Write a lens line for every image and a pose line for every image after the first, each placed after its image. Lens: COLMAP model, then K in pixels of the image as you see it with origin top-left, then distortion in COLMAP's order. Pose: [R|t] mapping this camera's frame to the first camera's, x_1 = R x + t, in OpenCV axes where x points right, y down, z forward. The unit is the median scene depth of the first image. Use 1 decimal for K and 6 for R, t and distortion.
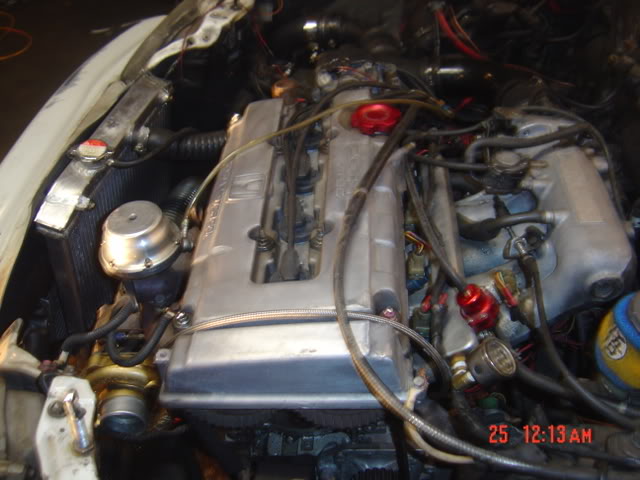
lens RADIAL K [[722.0, 0, 320.0], [0, 722.0, 240.0], [0, 0, 1]] dist [-0.147251, 0.011672]
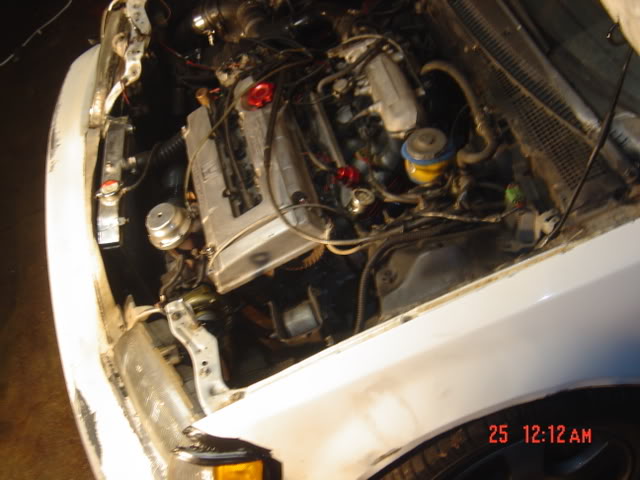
lens RADIAL K [[1321.5, 0, 320.0], [0, 1321.5, 240.0], [0, 0, 1]] dist [0.169834, -3.464302]
pose [[0.893600, -0.439591, -0.090772, 0.323944], [0.446179, 0.891991, 0.072641, -0.034529], [0.049036, -0.105413, 0.993219, -2.011348]]
